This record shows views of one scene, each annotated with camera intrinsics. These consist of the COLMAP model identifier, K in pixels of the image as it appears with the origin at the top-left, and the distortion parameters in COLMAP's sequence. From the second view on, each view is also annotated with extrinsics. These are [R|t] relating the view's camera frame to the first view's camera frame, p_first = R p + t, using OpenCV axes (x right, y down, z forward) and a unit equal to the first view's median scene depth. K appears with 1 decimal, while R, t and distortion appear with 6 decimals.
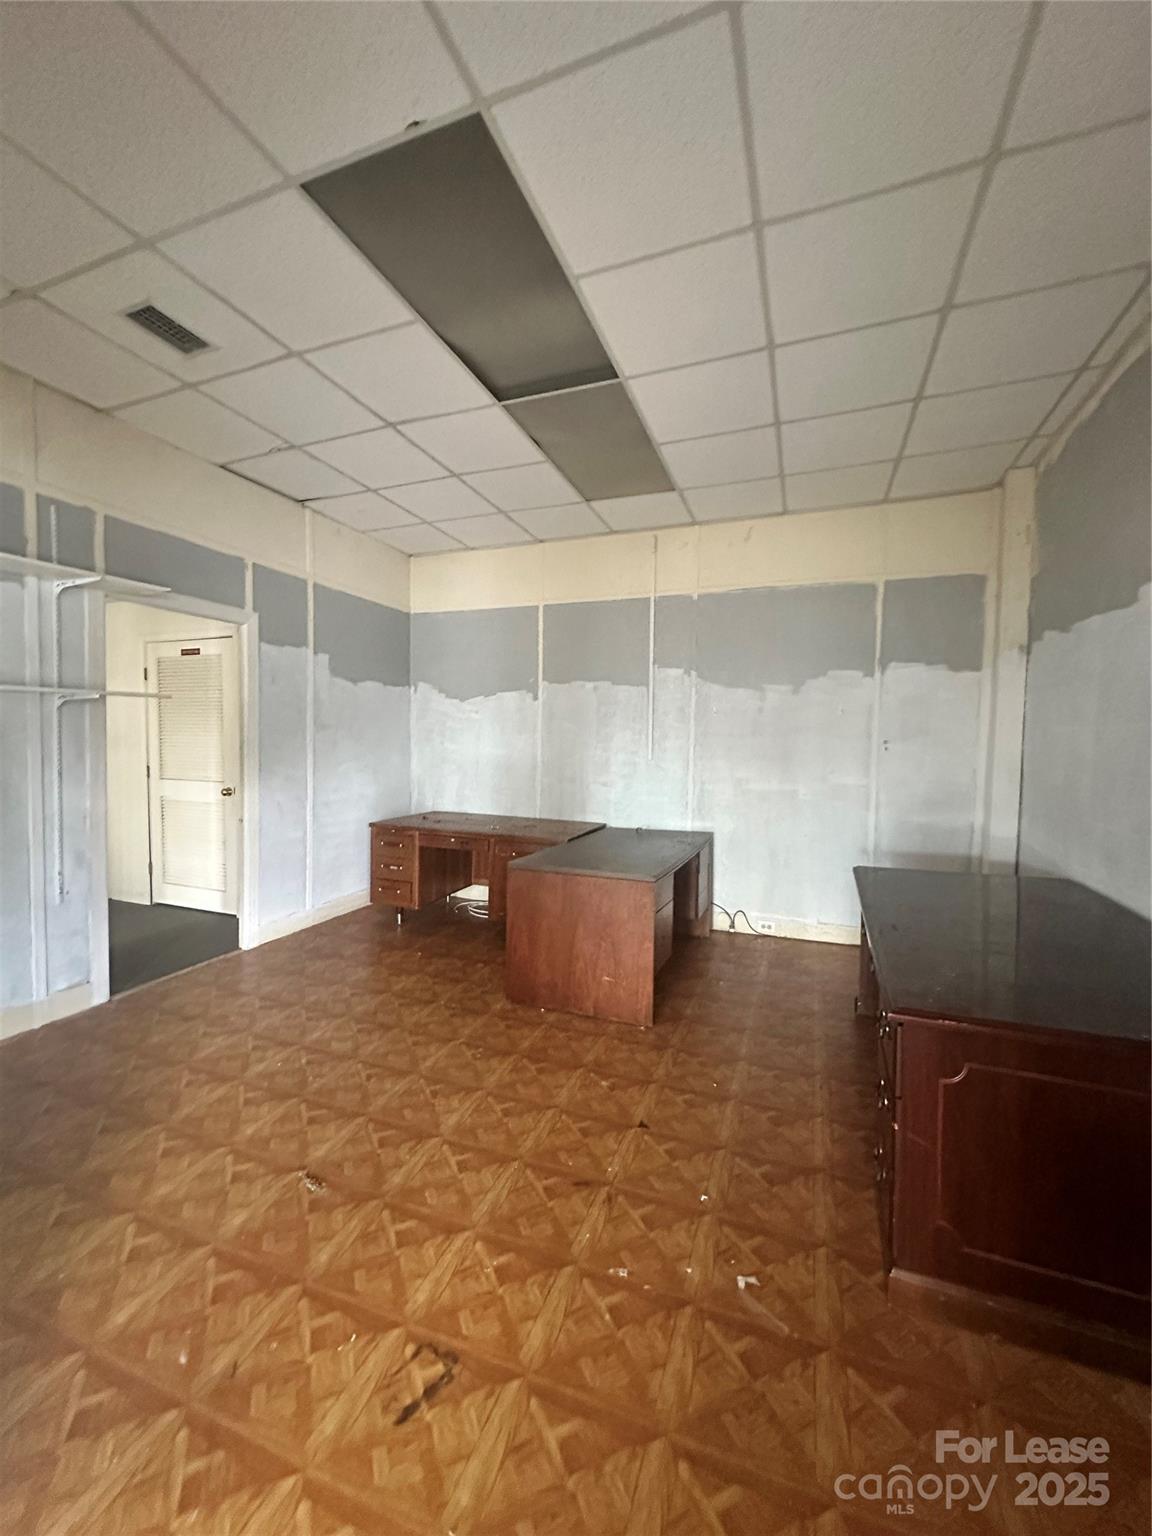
lens RADIAL K [[612.1, 0, 575.1], [0, 612.1, 768.3], [0, 0, 1]] dist [-0.001823, 0.000098]
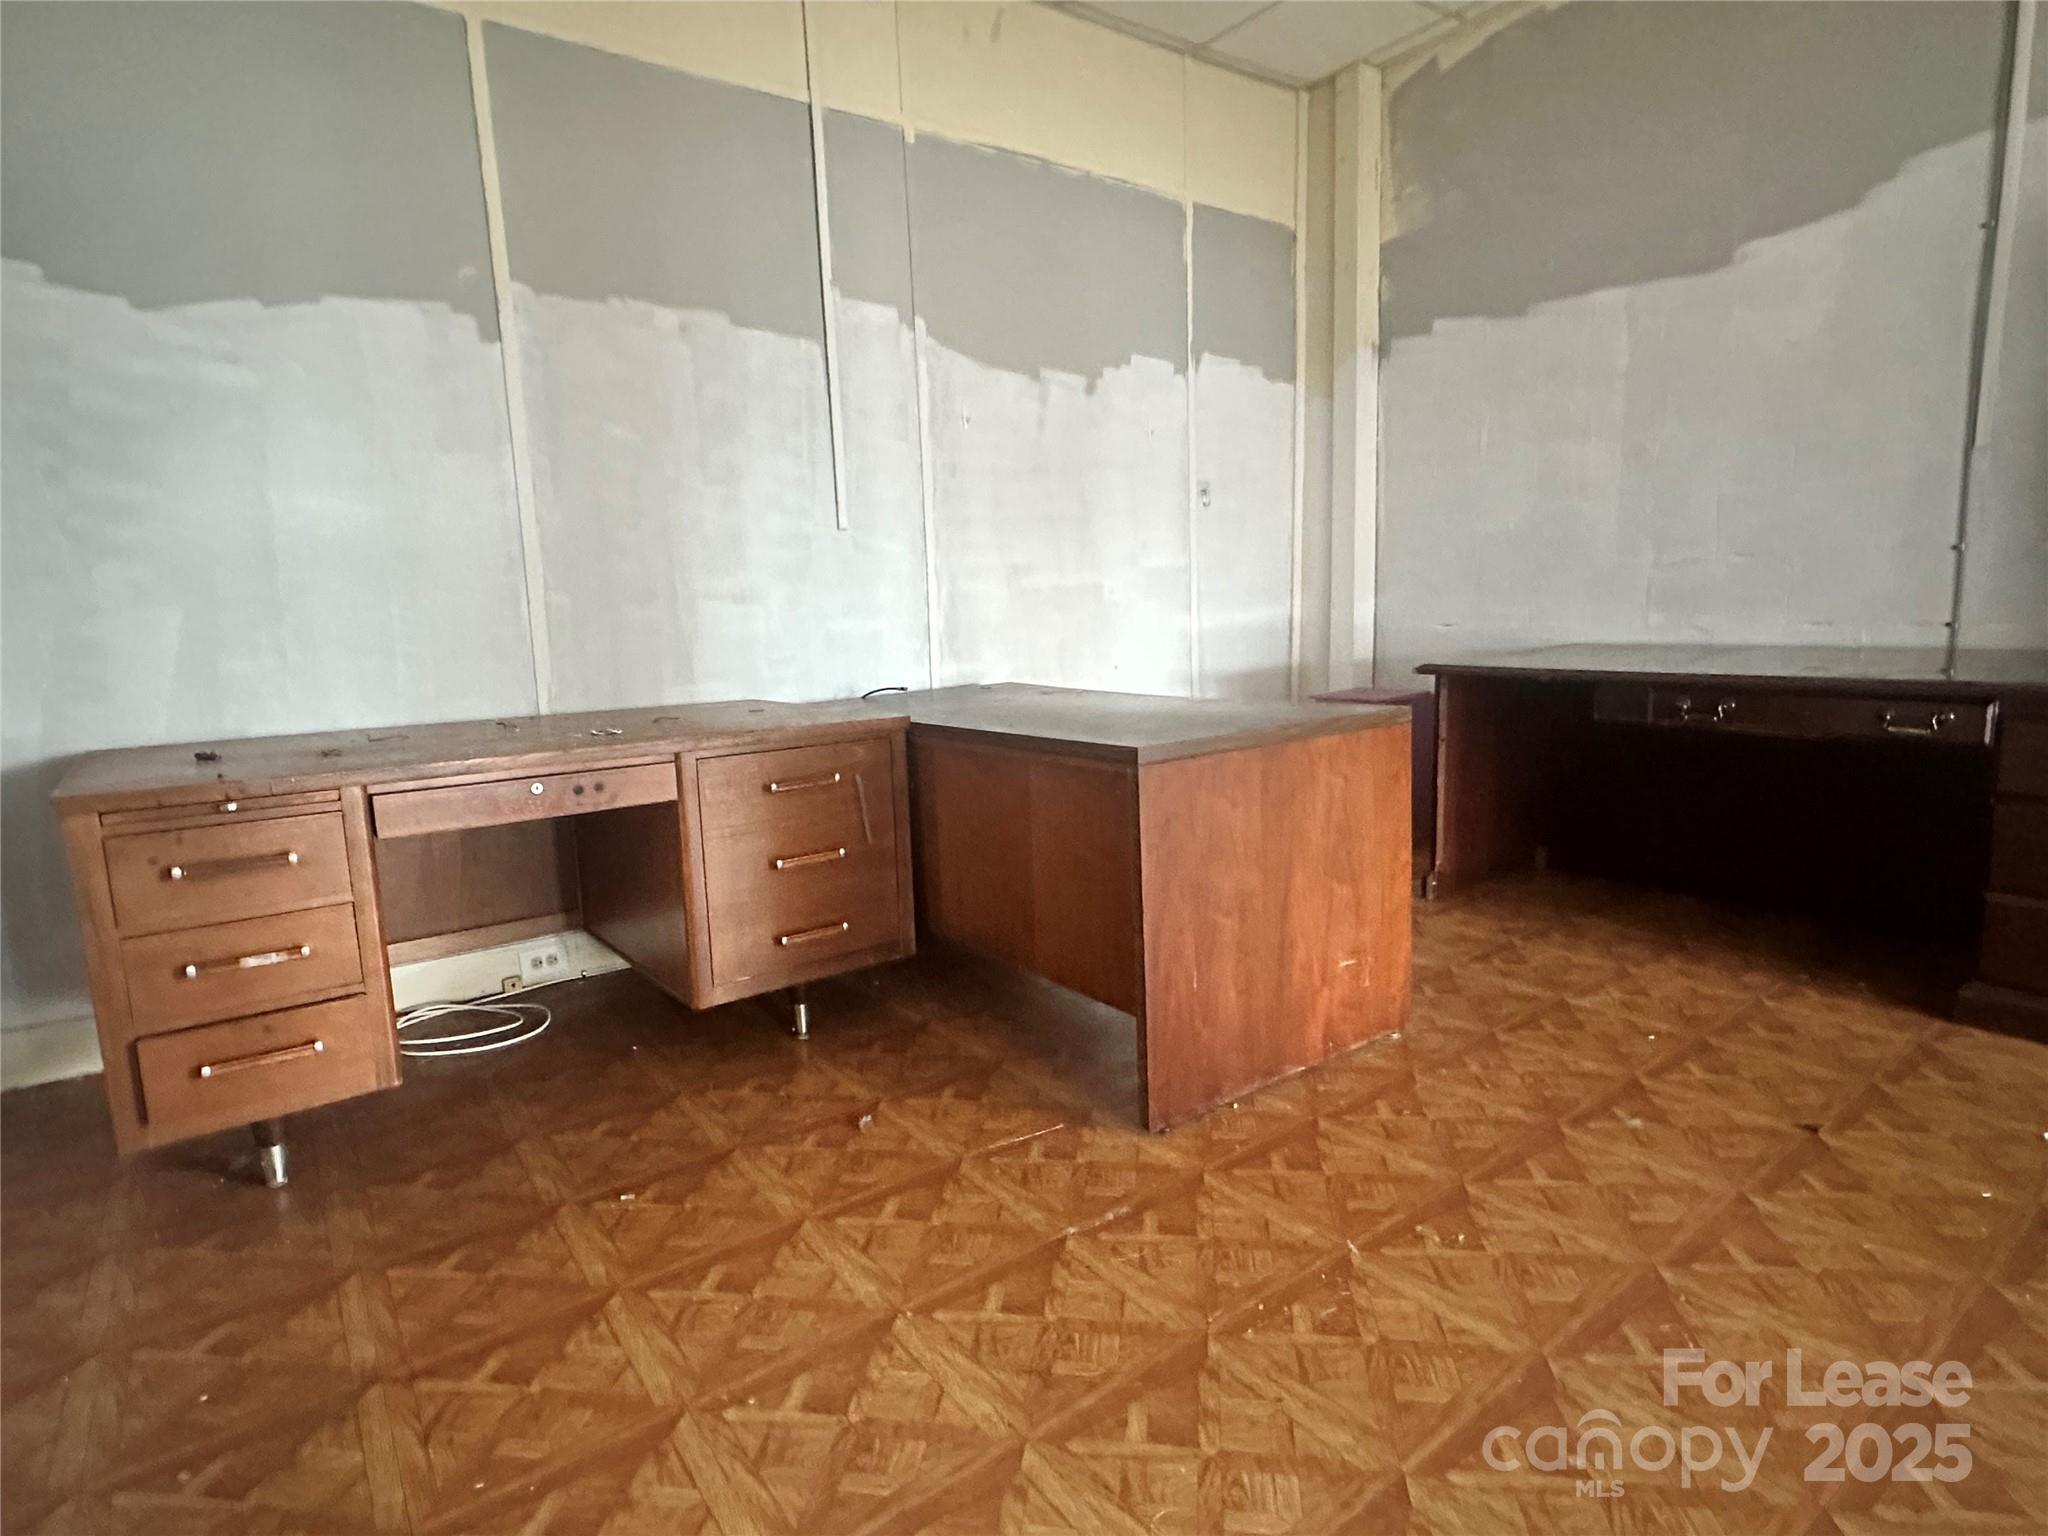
lens RADIAL K [[1078.6, 0, 1019.4], [0, 1078.6, 777.2], [0, 0, 1]] dist [-0.001570, -0.000146]
pose [[0.541245, -0.171146, 0.823264, -0.624227], [0.083659, 0.985170, 0.149803, 0.073633], [-0.836693, -0.012206, 0.547536, 0.711687]]
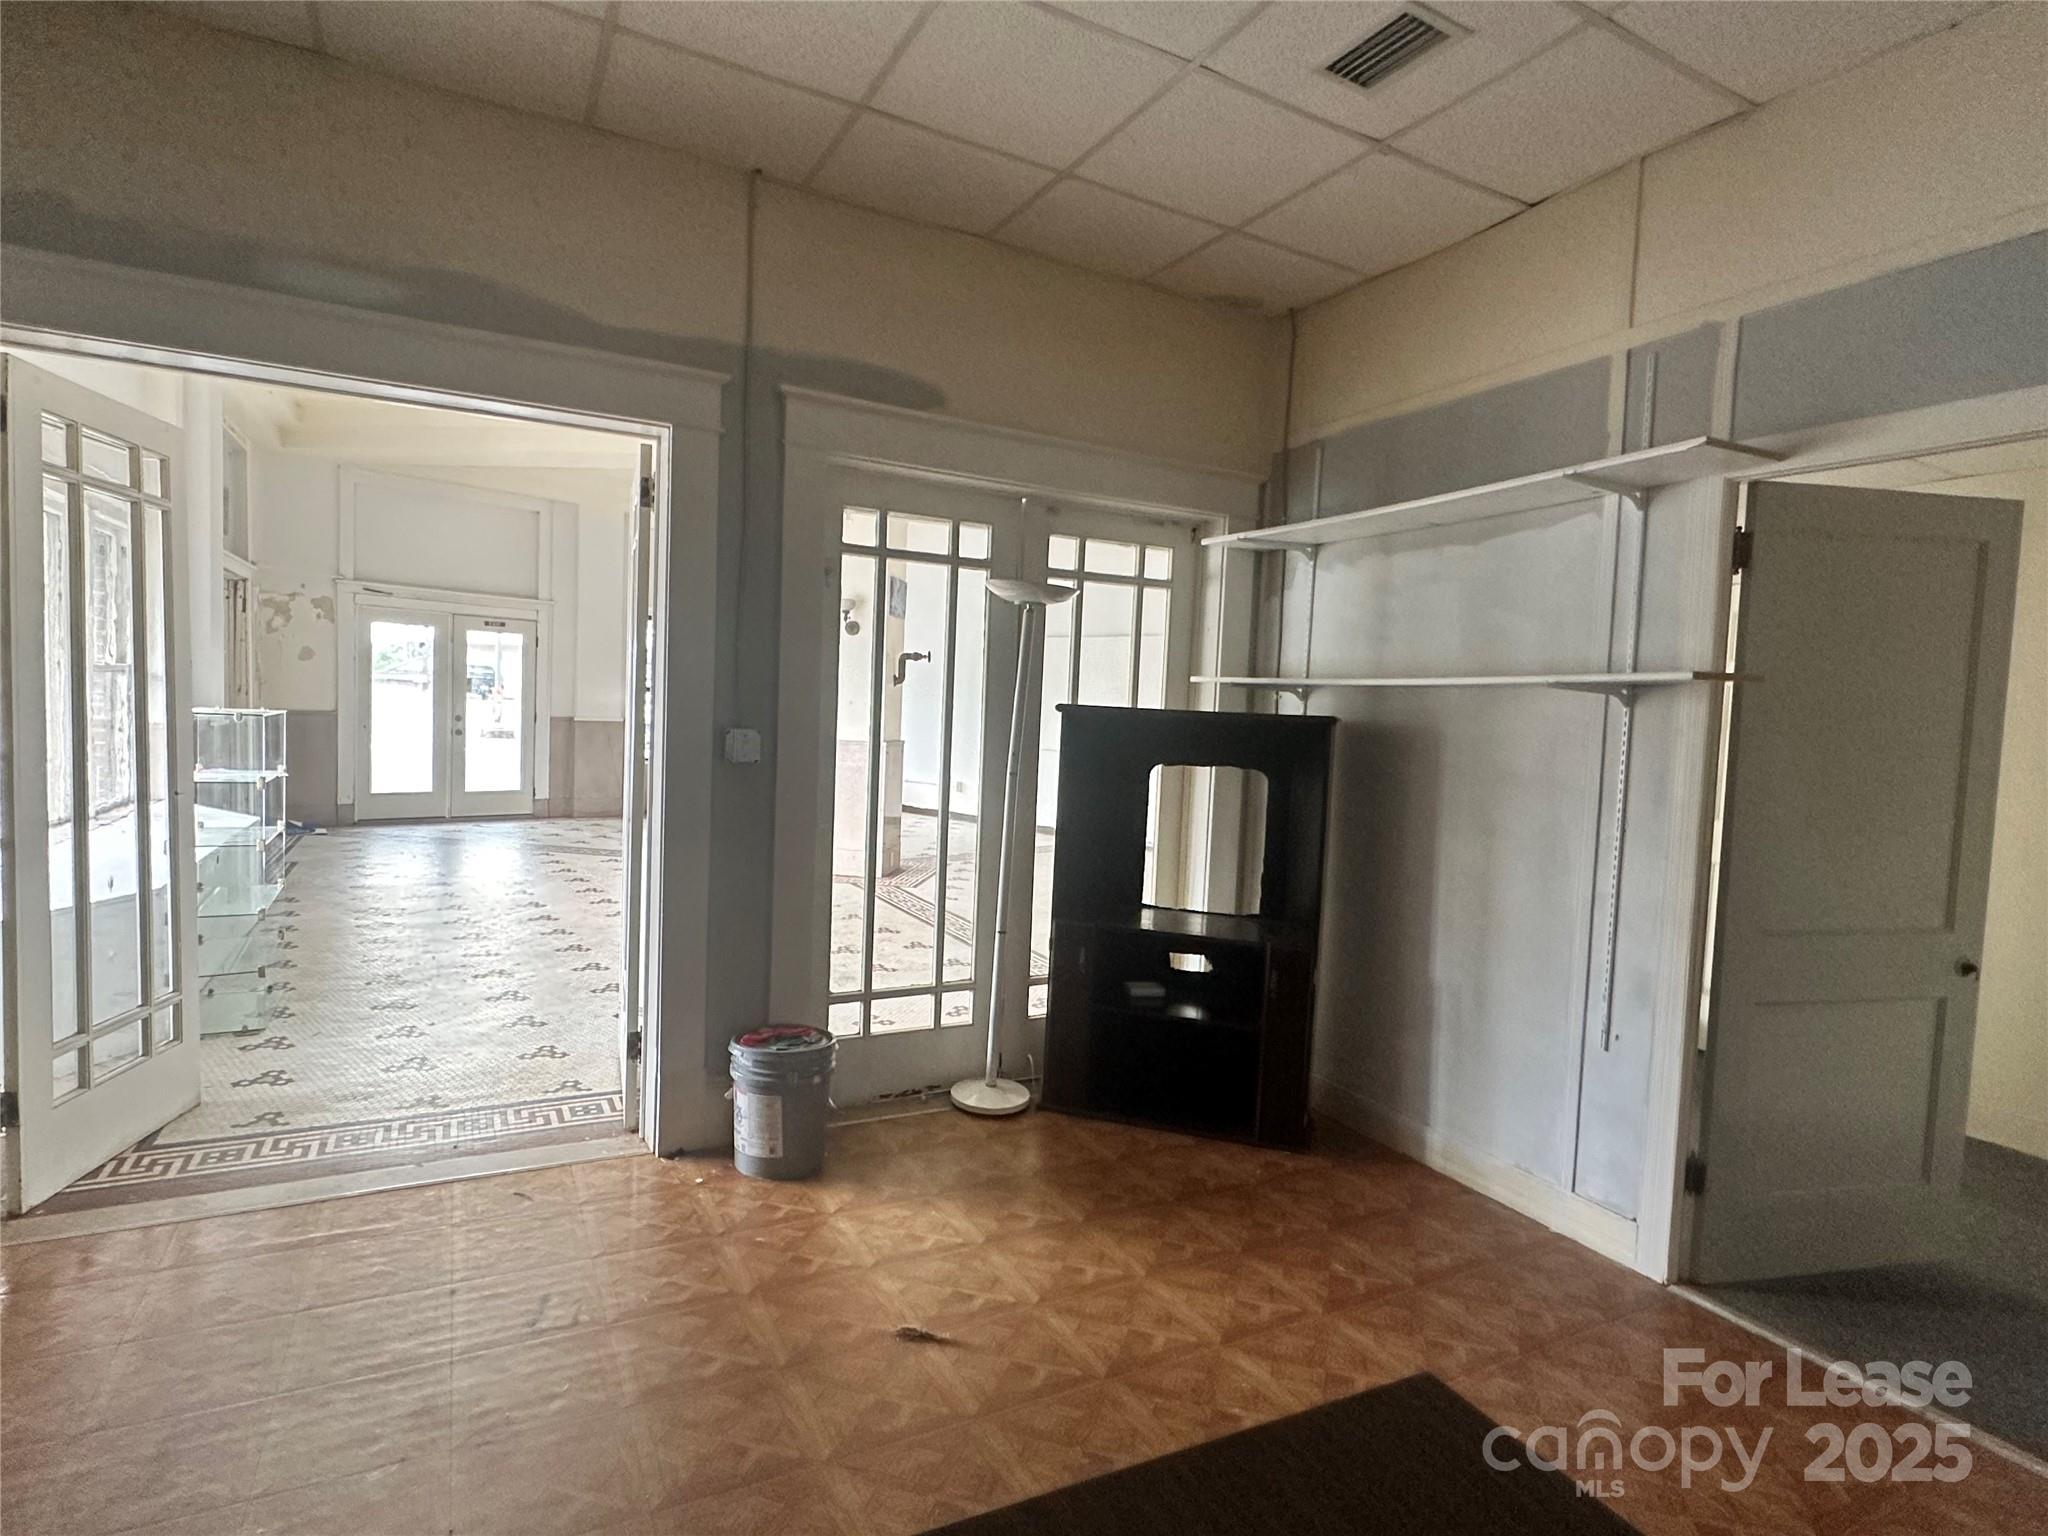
lens RADIAL K [[1078.6, 0, 1019.4], [0, 1078.6, 777.2], [0, 0, 1]] dist [-0.001570, -0.000146]
pose [[-0.652532, 0.001613, -0.757759, 0.256249], [-0.085389, 0.993472, 0.075646, -0.058170], [0.752934, 0.114066, -0.648135, 1.090449]]
